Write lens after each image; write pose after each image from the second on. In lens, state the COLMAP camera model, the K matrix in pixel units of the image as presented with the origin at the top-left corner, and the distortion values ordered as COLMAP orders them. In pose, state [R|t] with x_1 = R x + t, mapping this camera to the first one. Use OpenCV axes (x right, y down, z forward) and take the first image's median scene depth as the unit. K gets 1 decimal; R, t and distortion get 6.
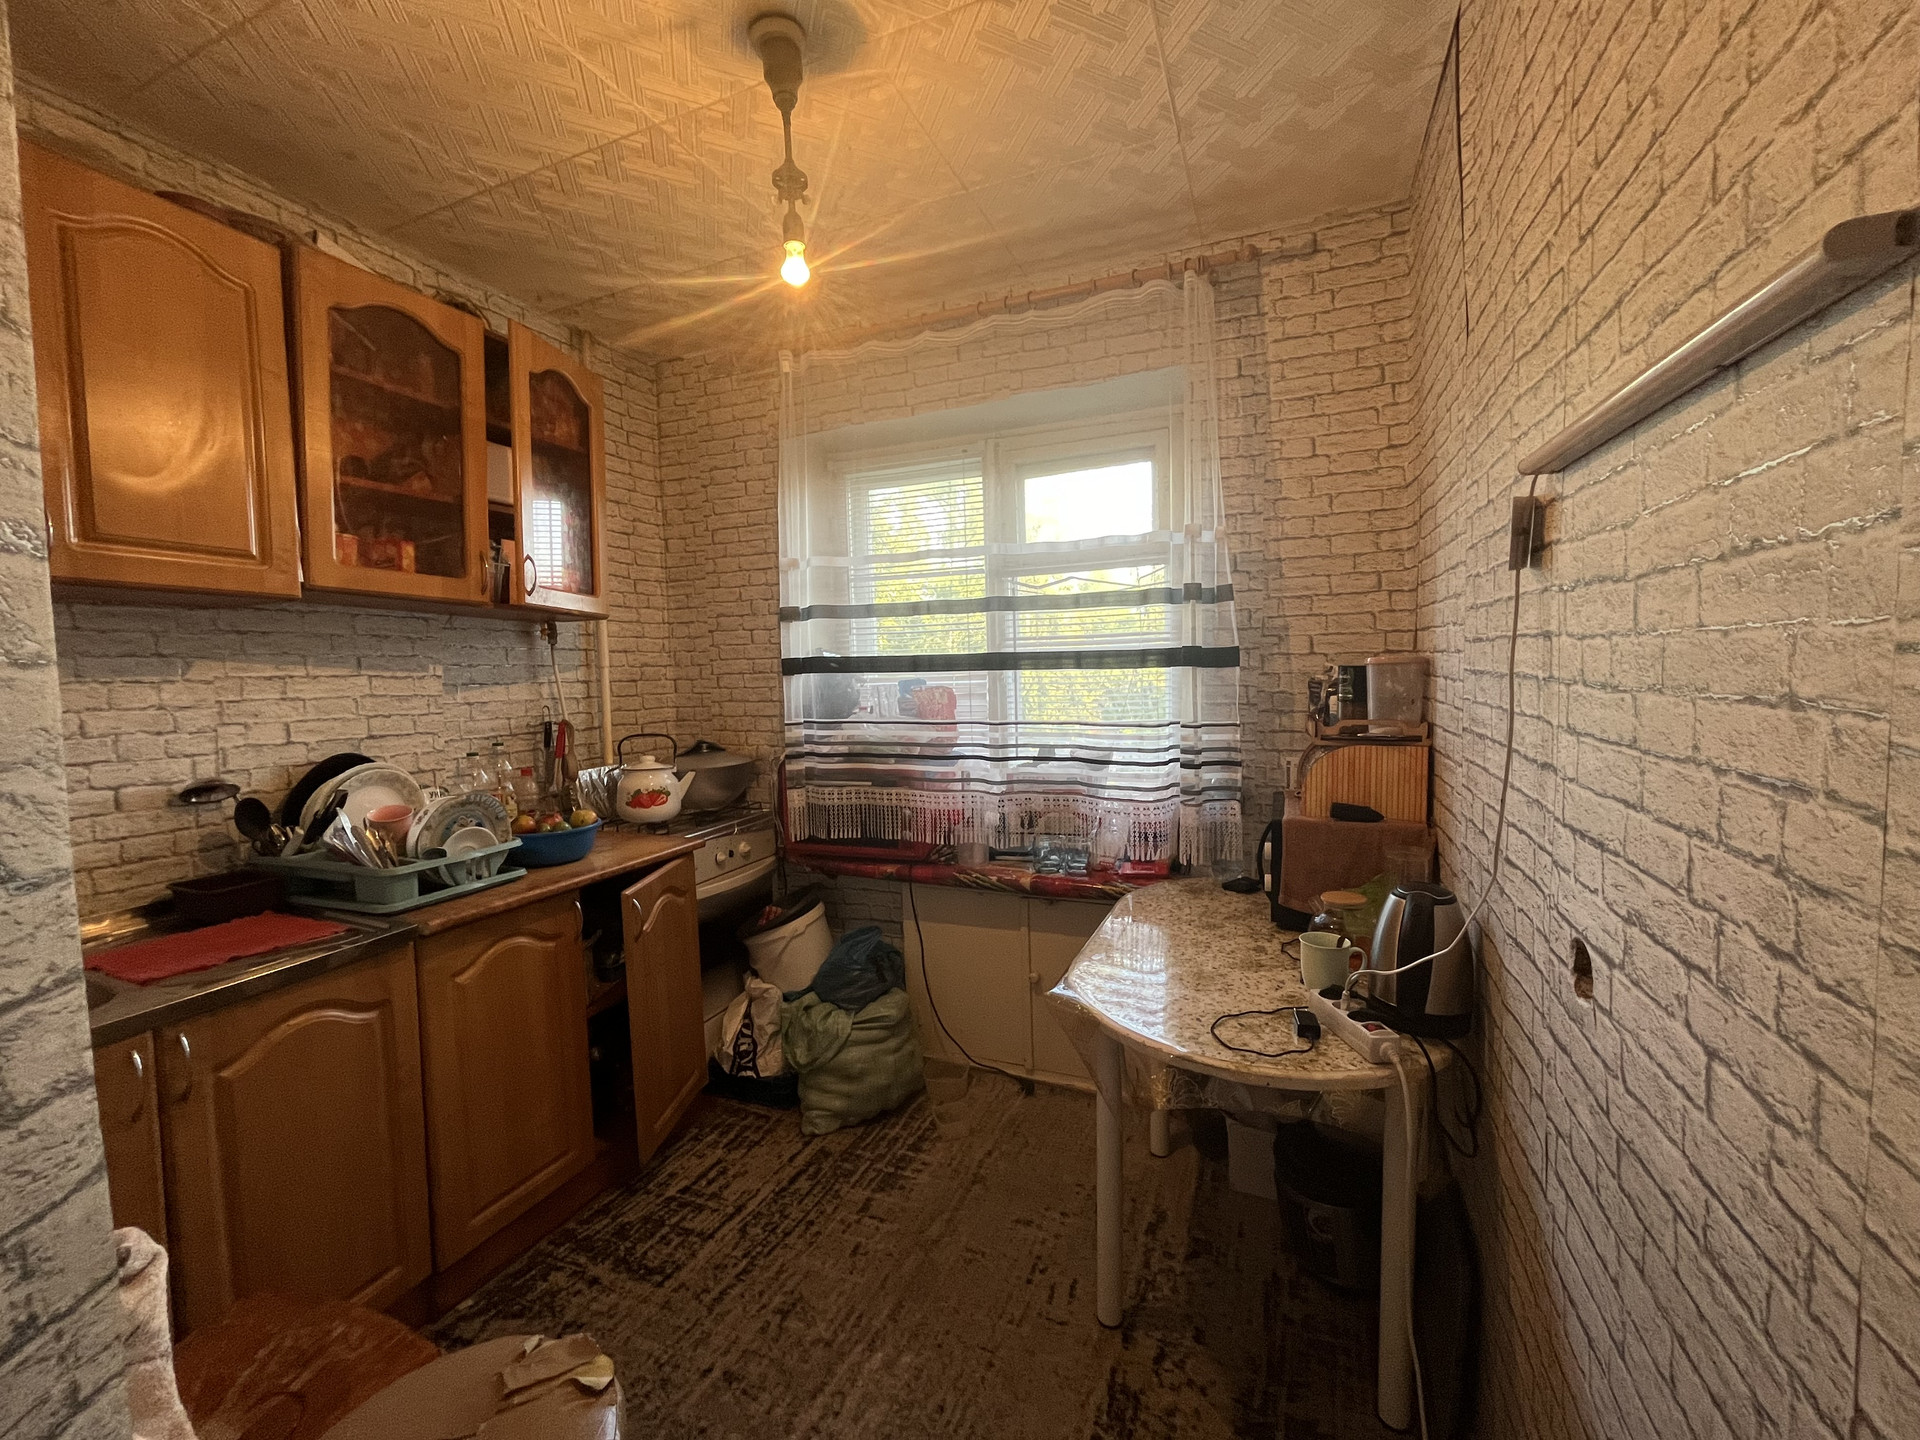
lens RADIAL K [[779.2, 0, 960.0], [0, 779.2, 720.0], [0, 0, 1]] dist [-0.000356, -0.000089]
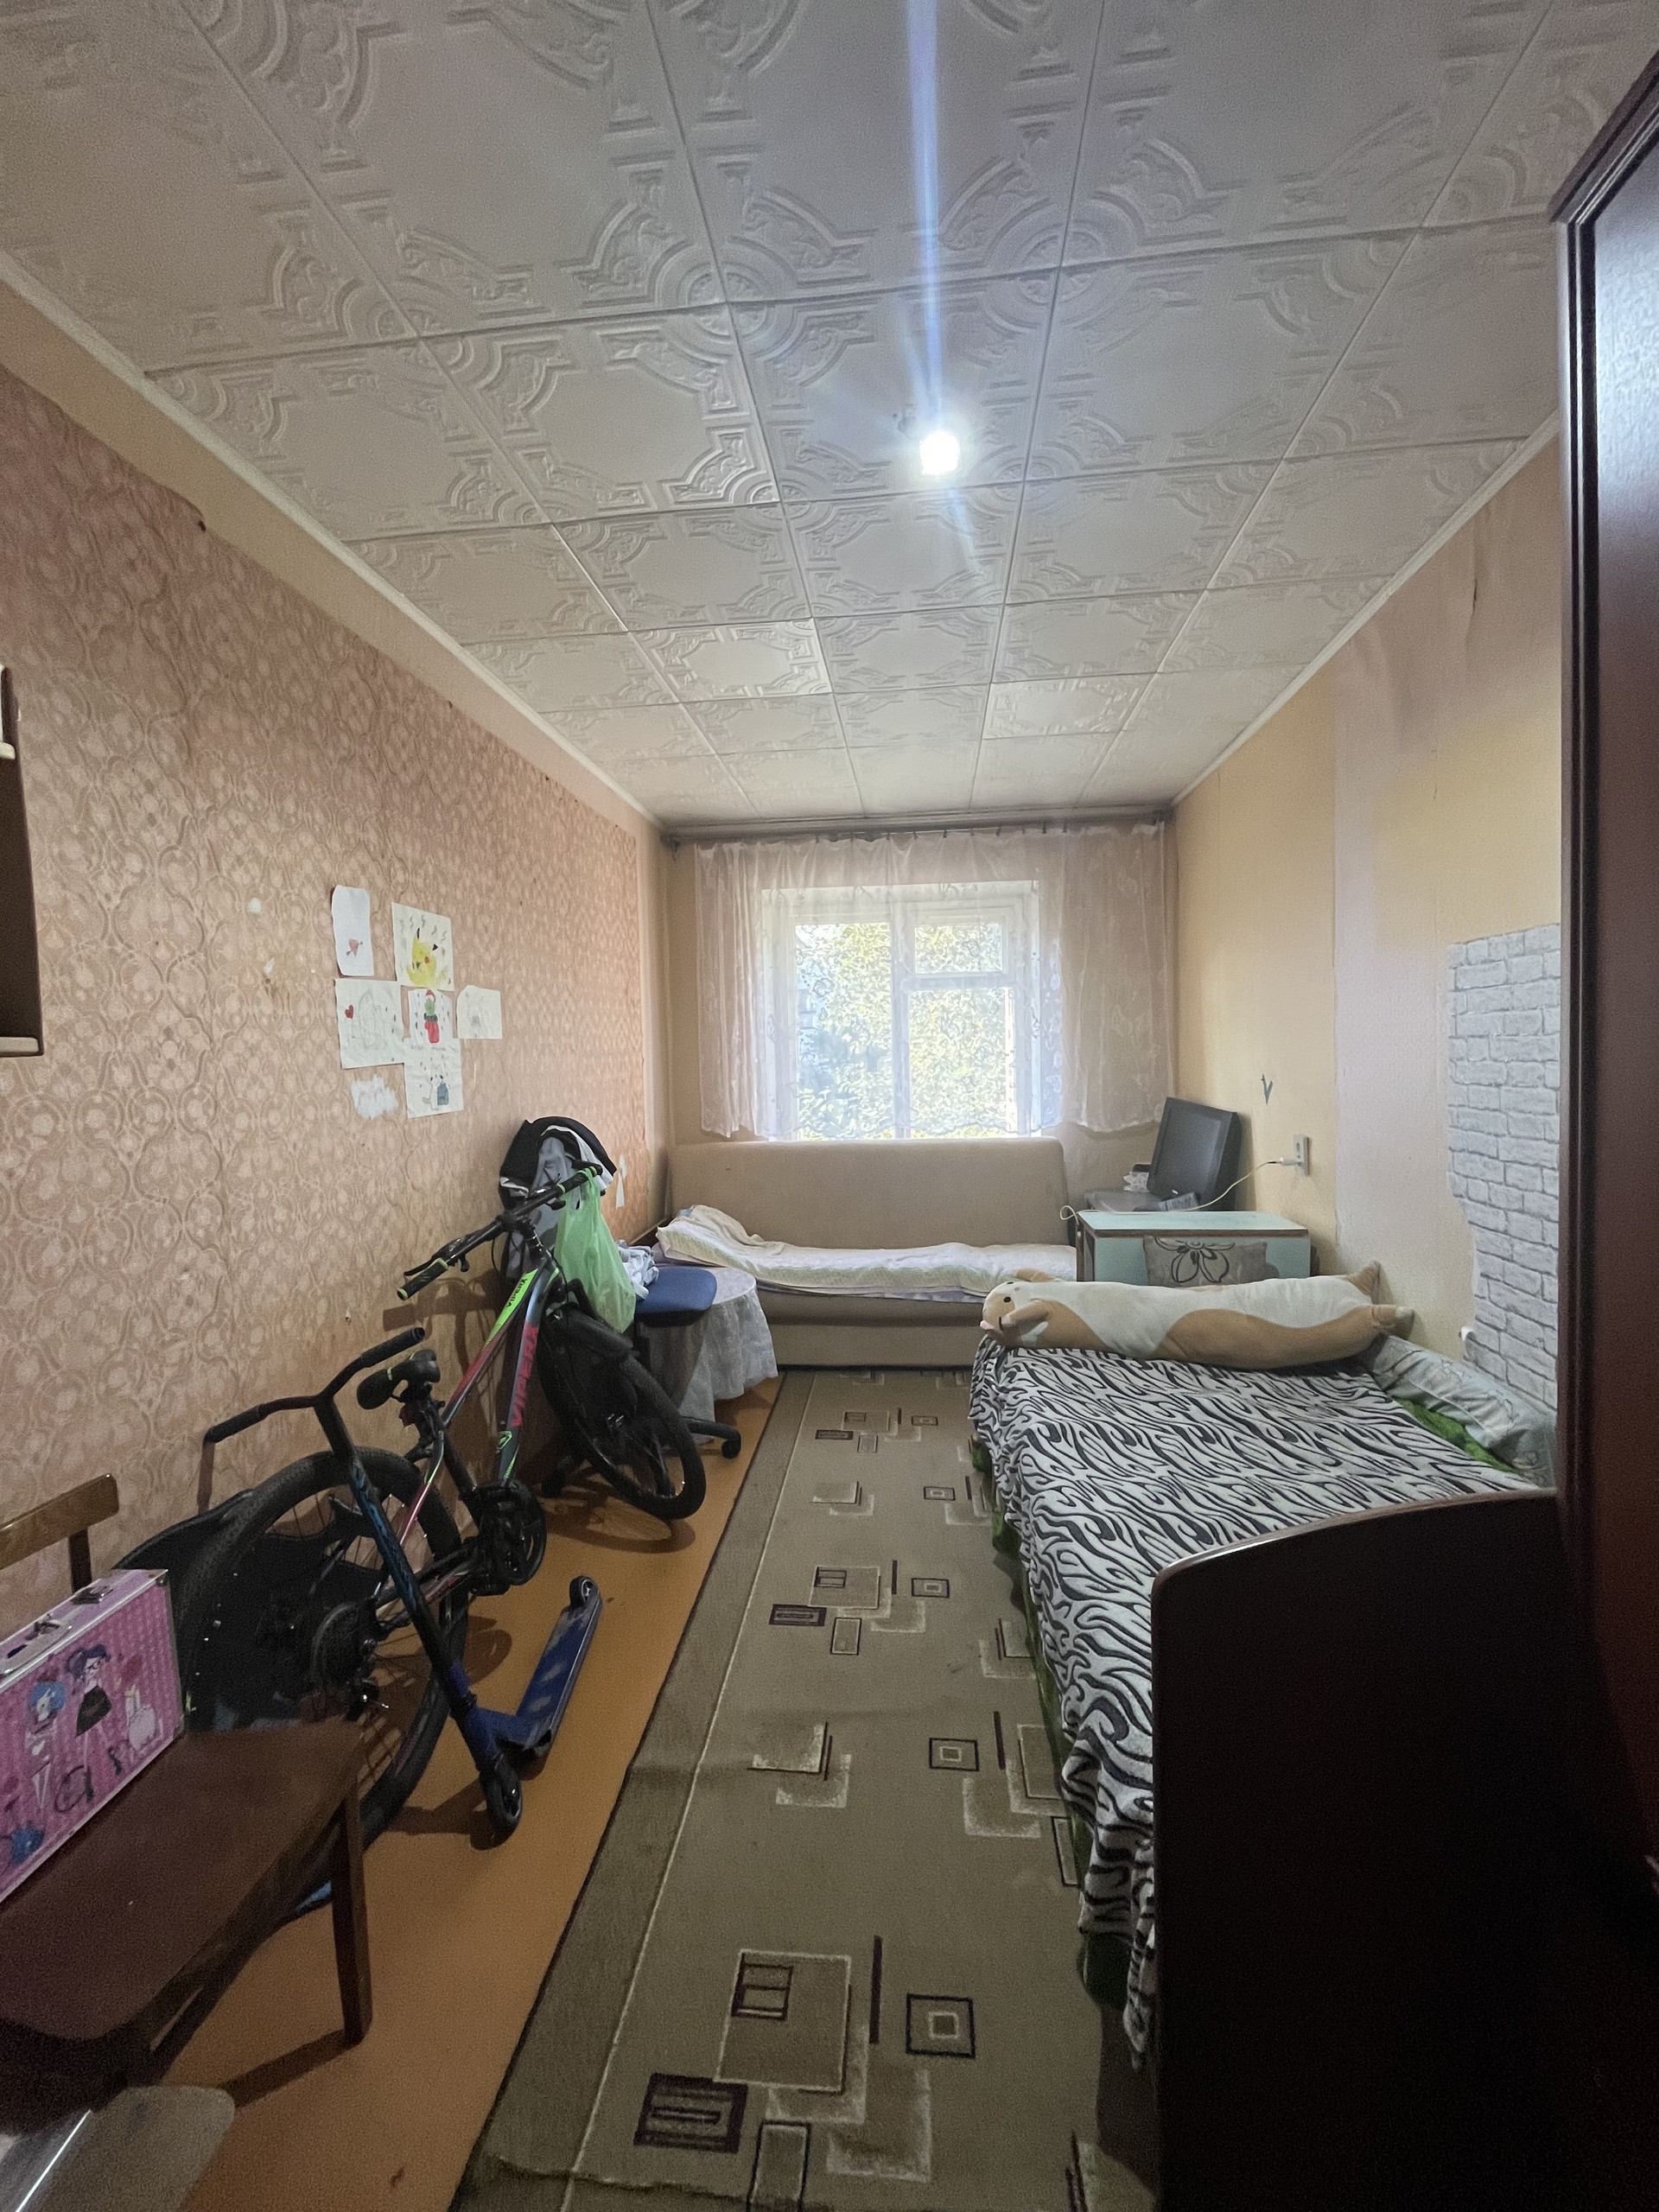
lens RADIAL K [[897.7, 0, 829.5], [0, 897.7, 1106.0], [0, 0, 1]] dist [-0.000356, -0.000089]
pose [[0.958178, -0.020945, 0.285407, -1.894140], [0.030191, 0.999151, -0.028034, -0.345967], [-0.284578, 0.035478, 0.957996, -1.040670]]
